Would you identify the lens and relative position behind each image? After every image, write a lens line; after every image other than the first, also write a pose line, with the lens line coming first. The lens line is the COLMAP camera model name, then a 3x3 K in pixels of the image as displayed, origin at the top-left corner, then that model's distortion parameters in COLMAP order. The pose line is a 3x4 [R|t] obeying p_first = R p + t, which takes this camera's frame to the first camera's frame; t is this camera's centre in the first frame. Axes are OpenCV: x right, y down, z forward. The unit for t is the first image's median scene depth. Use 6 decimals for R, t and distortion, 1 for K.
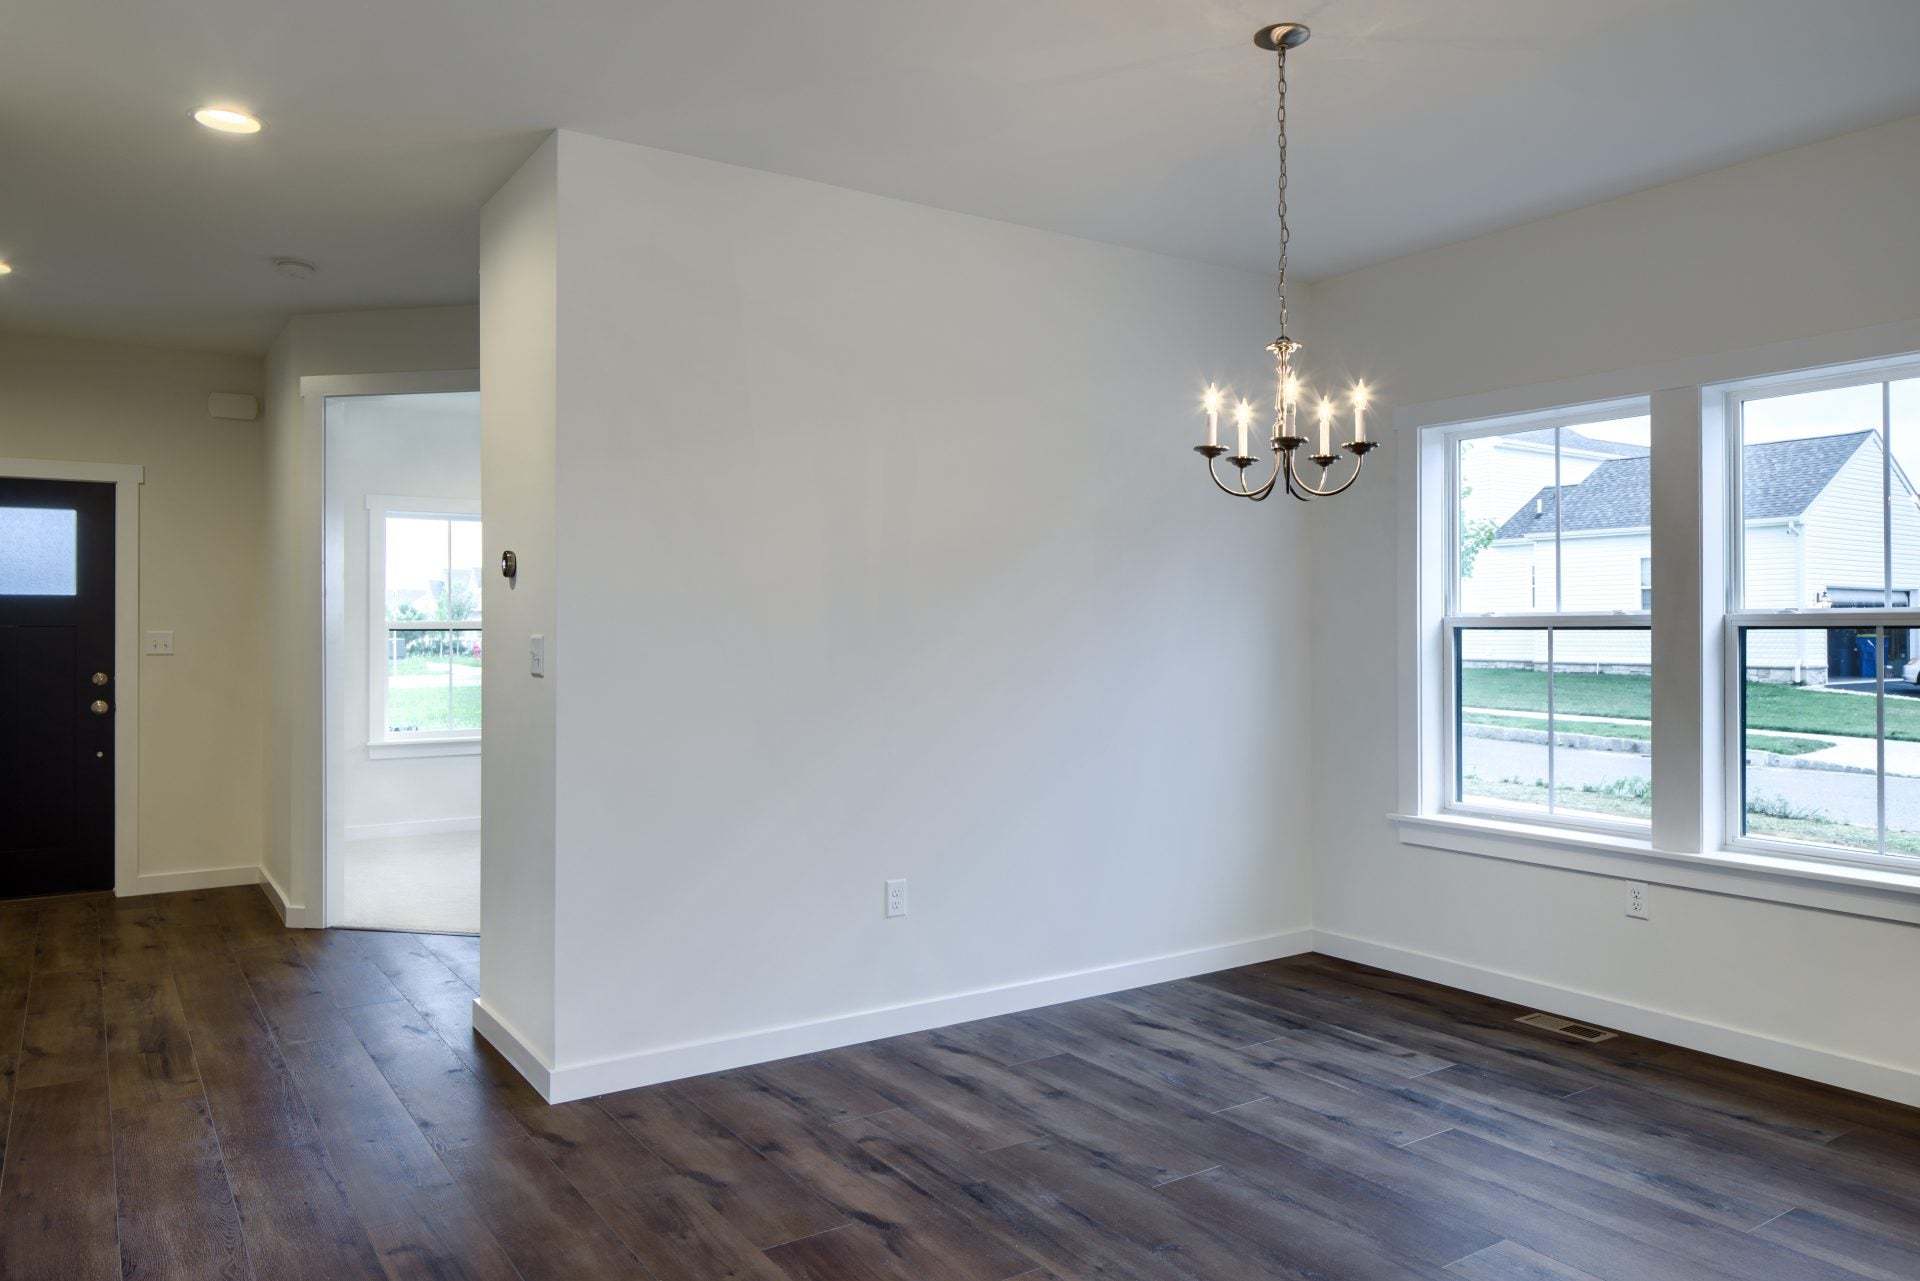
lens RADIAL K [[1293.8, 0, 945.8], [0, 1293.8, 638.4], [0, 0, 1]] dist [-0.009566, 0.003936]
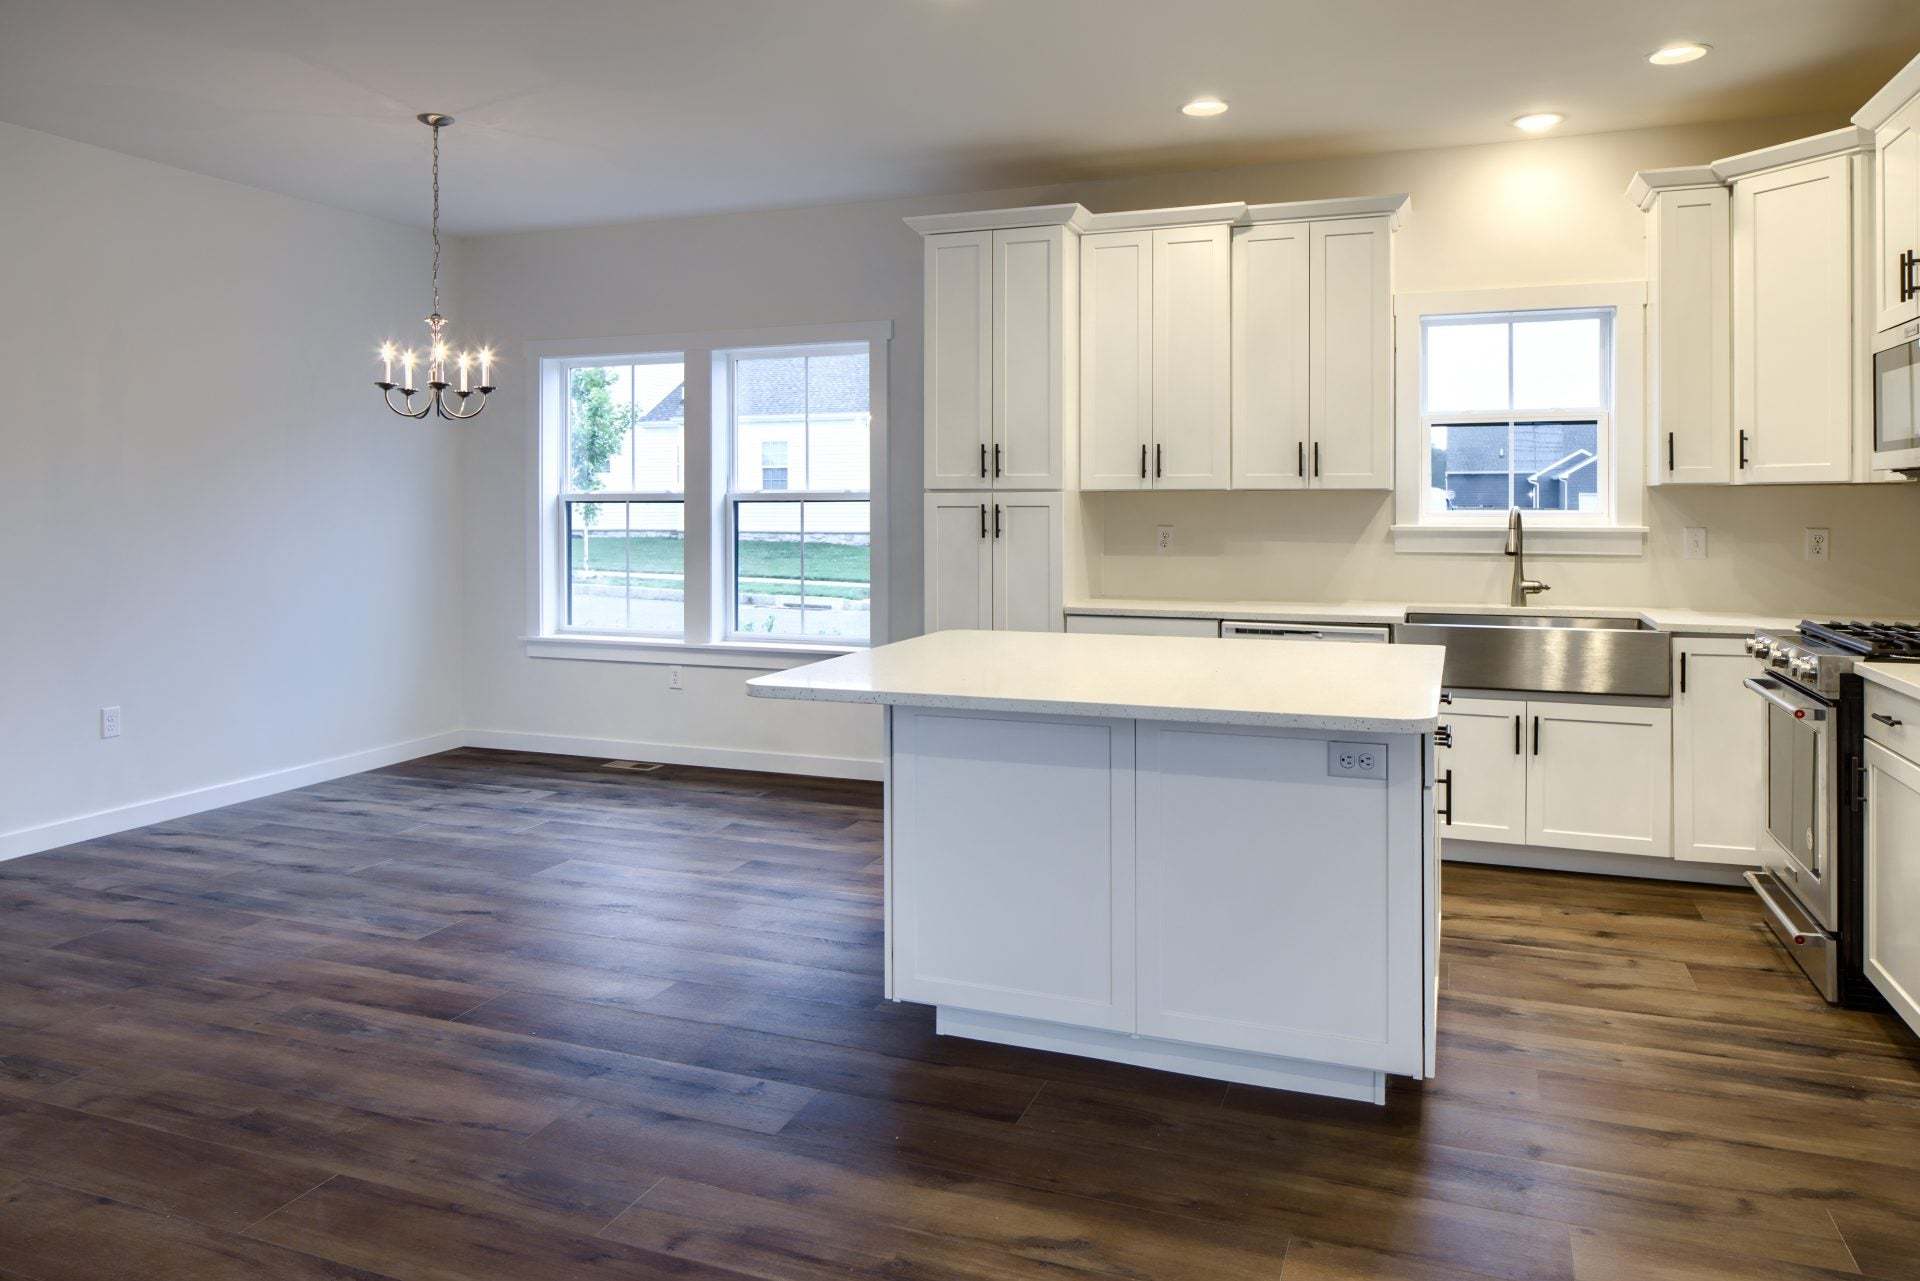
lens RADIAL K [[1293.8, 0, 940.0], [0, 1293.8, 497.7], [0, 0, 1]] dist [-0.009566, 0.003936]
pose [[0.815670, 0.002315, 0.578513, -0.125955], [0.003679, 0.999951, -0.009189, 0.002767], [-0.578506, 0.009623, 0.815622, -0.543609]]
